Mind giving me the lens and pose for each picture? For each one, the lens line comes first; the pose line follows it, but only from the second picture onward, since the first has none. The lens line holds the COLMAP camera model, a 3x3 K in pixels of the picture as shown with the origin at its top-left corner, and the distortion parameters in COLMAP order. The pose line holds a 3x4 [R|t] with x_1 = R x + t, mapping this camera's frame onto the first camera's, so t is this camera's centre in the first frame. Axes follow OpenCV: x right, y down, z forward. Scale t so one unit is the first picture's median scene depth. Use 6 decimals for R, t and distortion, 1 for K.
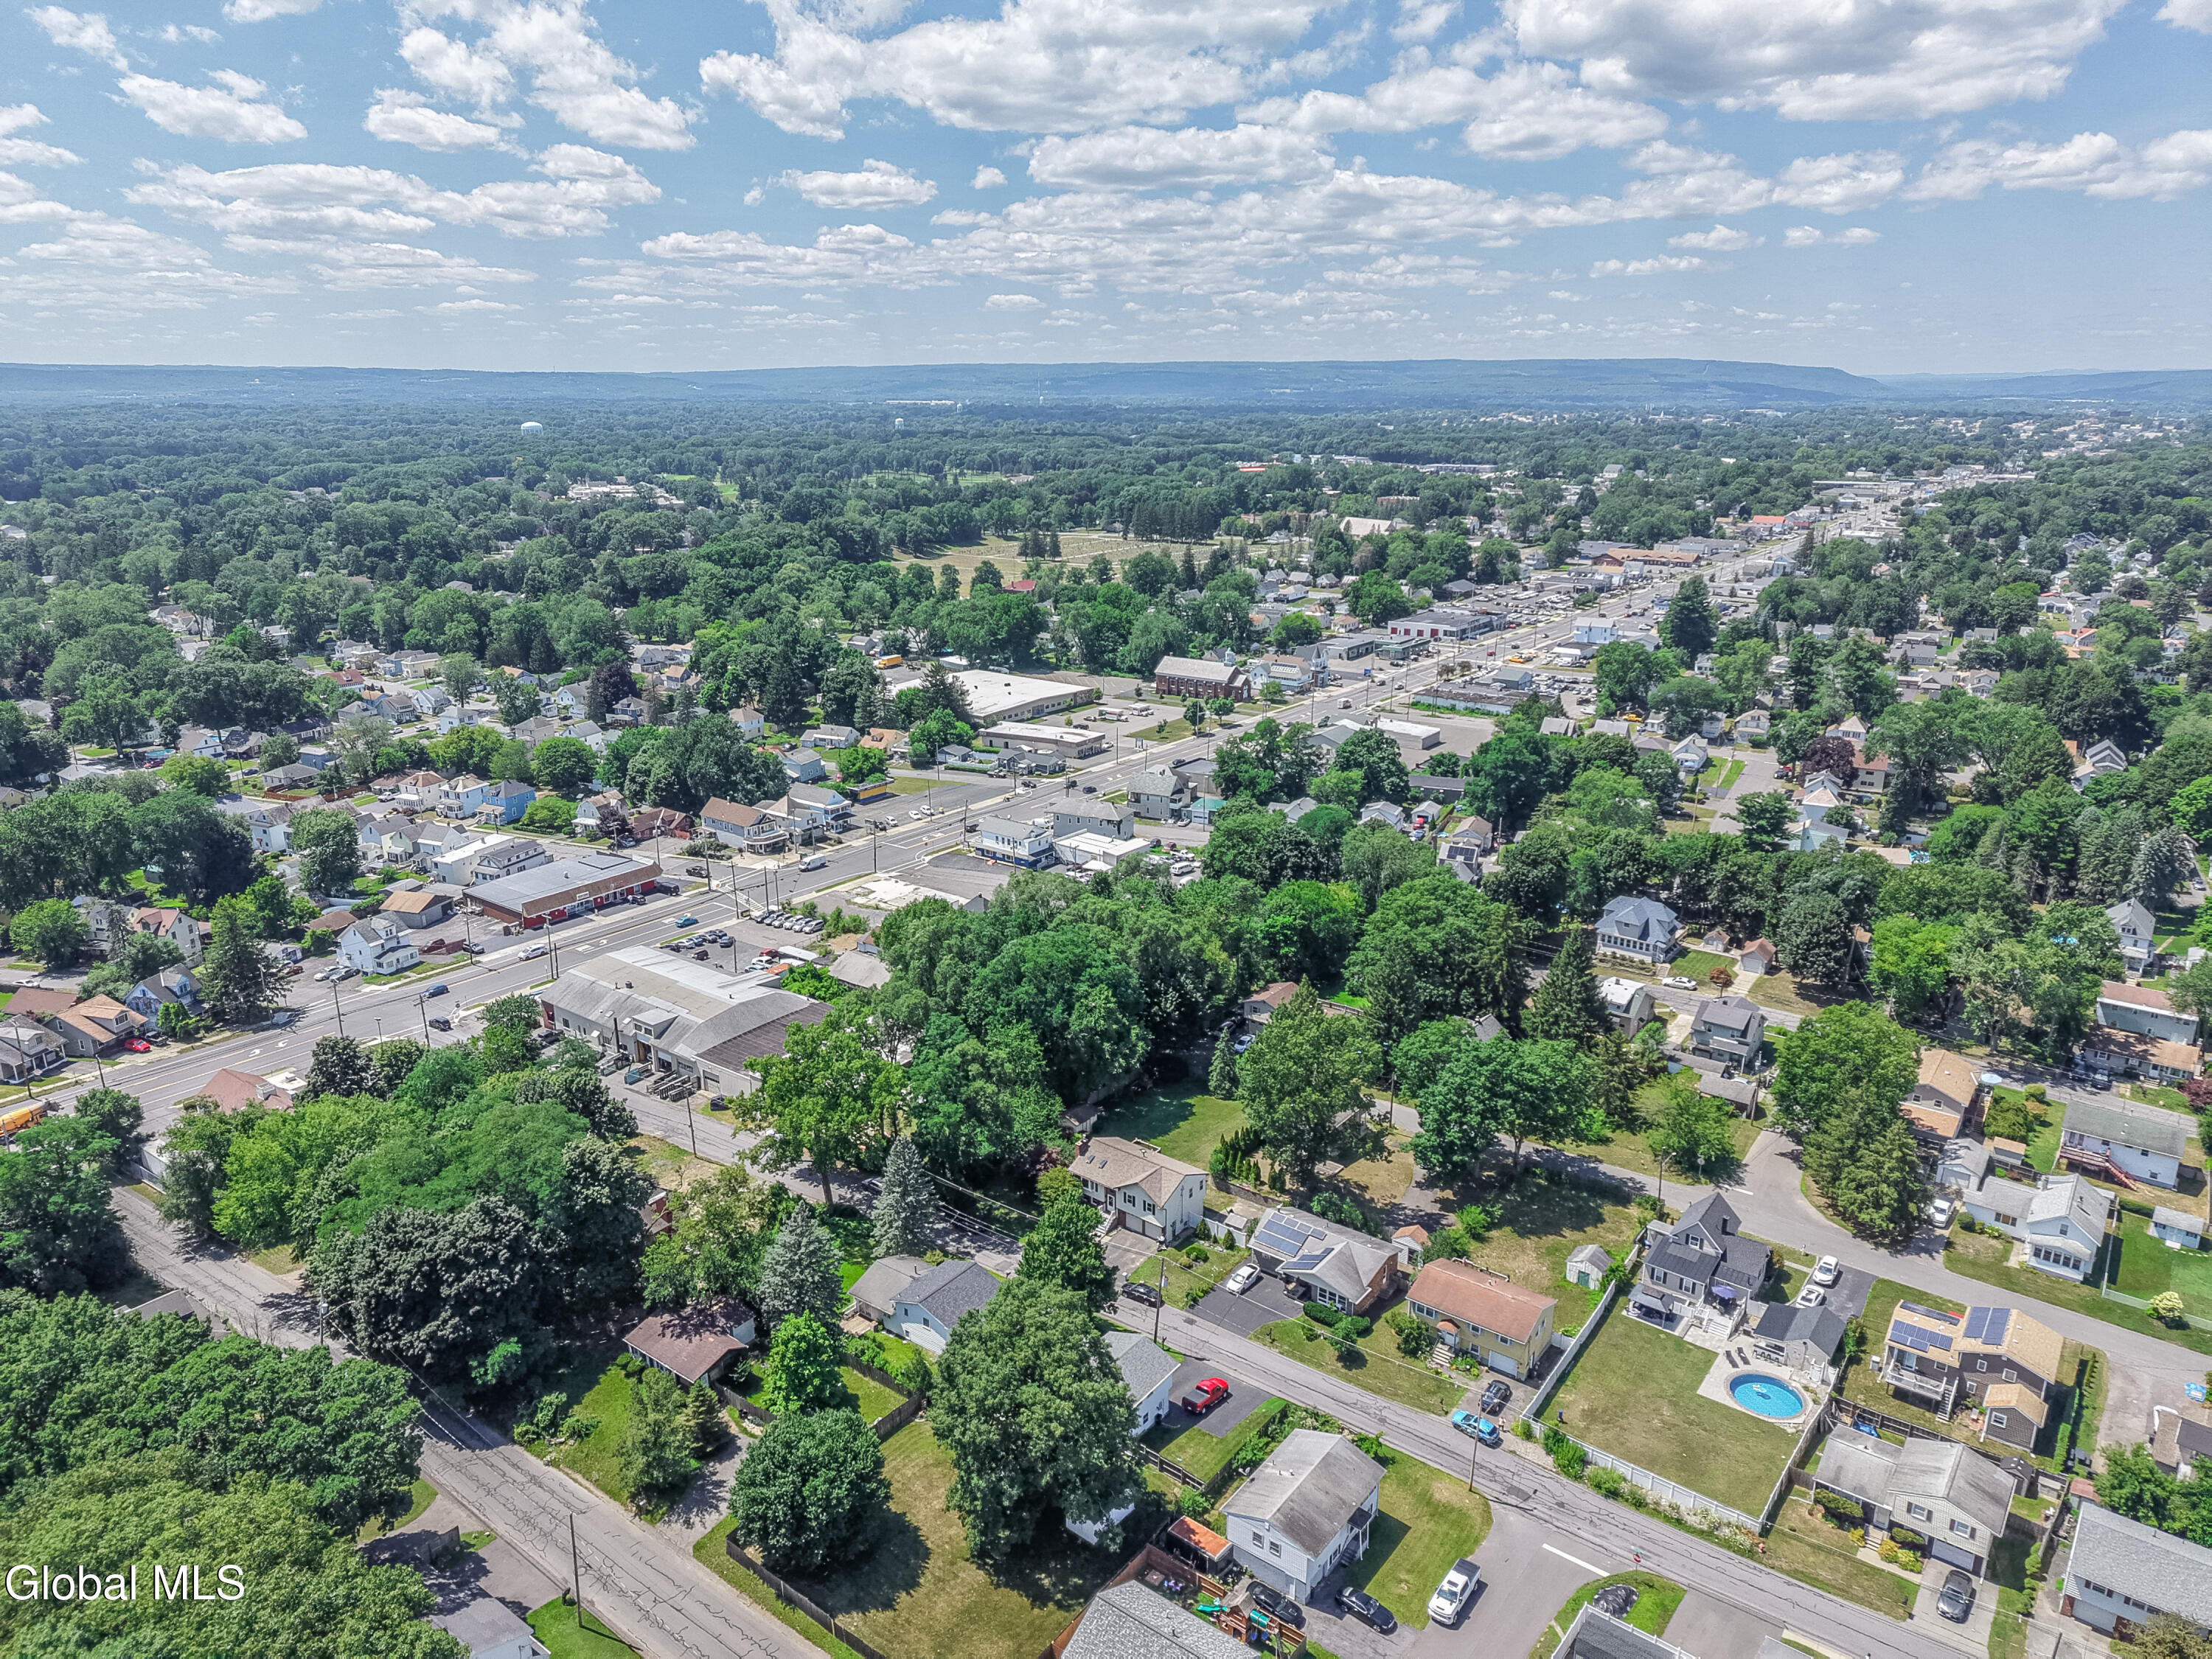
lens RADIAL K [[1472.2, 0, 1119.3], [0, 1472.2, 815.6], [0, 0, 1]] dist [0.031837, -0.028876]
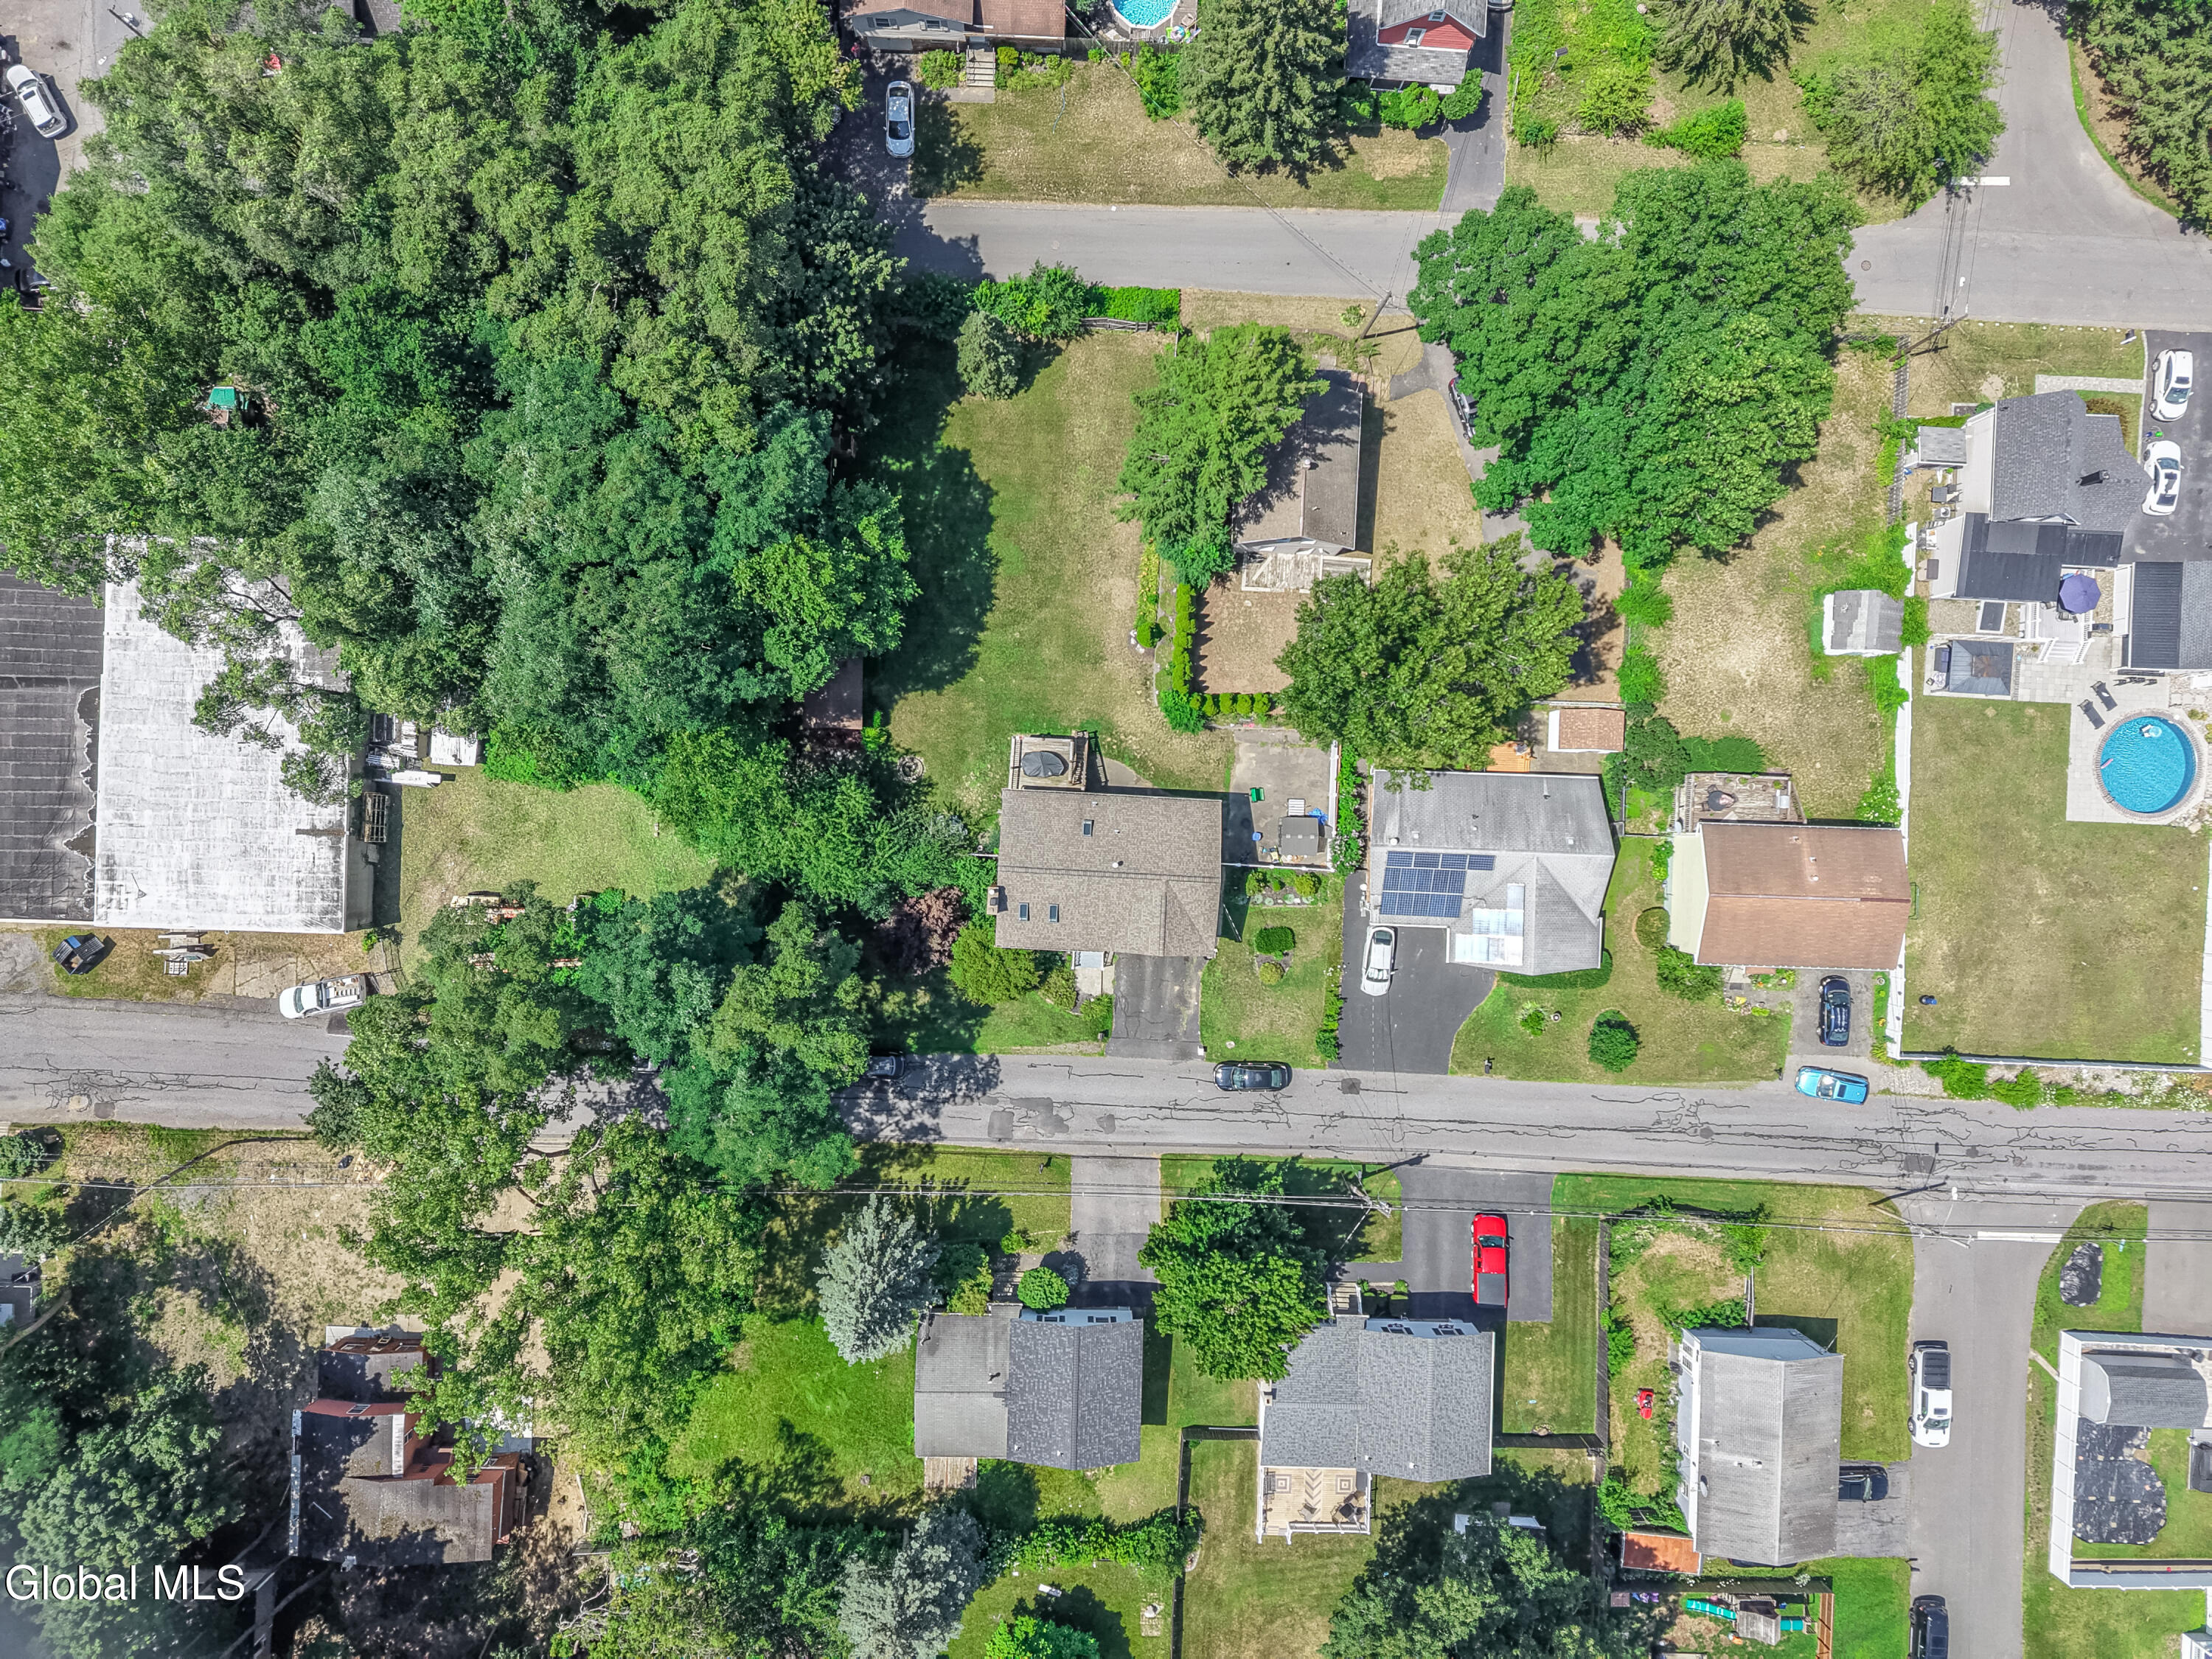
lens RADIAL K [[1472.2, 0, 1107.3], [0, 1472.2, 836.4], [0, 0, 1]] dist [0.031837, -0.028876]
pose [[0.819977, -0.572147, 0.016892, 0.006822], [0.138068, 0.226340, 0.964213, -0.142158], [-0.555495, -0.788301, 0.264588, 0.468275]]
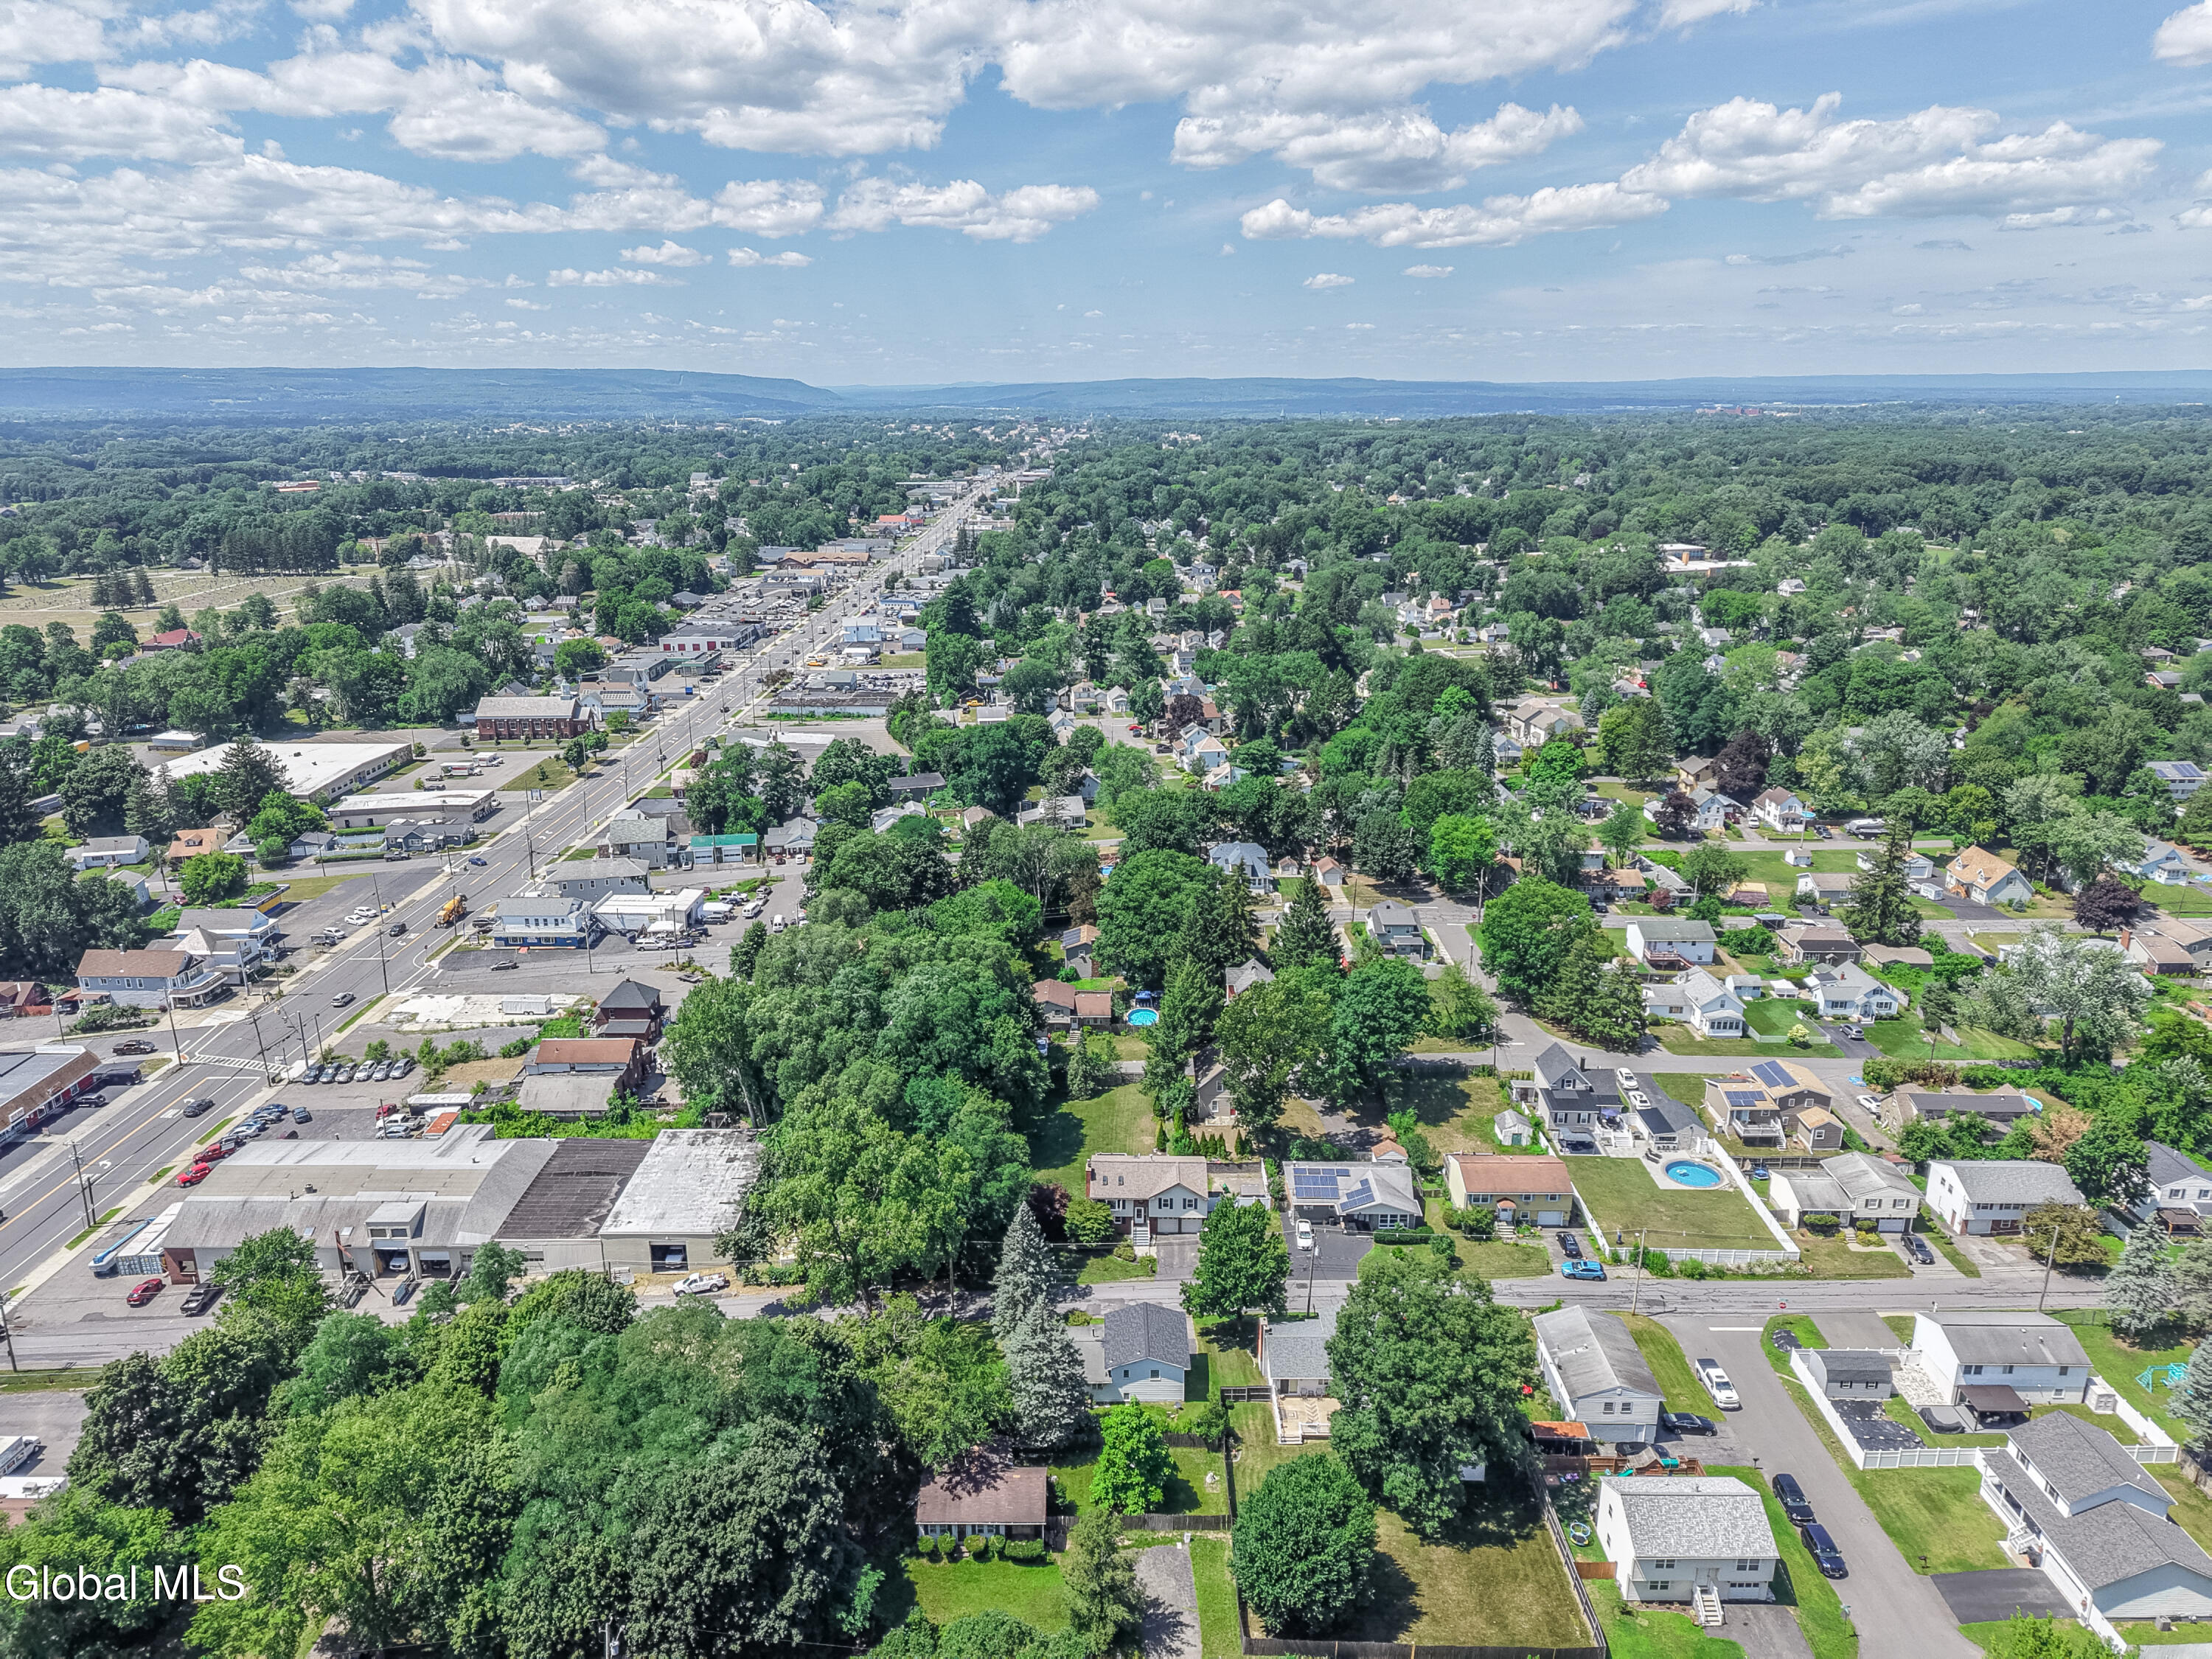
lens RADIAL K [[1472.2, 0, 1120.7], [0, 1472.2, 819.2], [0, 0, 1]] dist [0.031837, -0.028876]
pose [[0.797481, -0.167063, 0.579754, -0.289138], [0.169145, 0.984273, 0.050961, -0.027260], [-0.579149, 0.057422, 0.813197, 0.099327]]
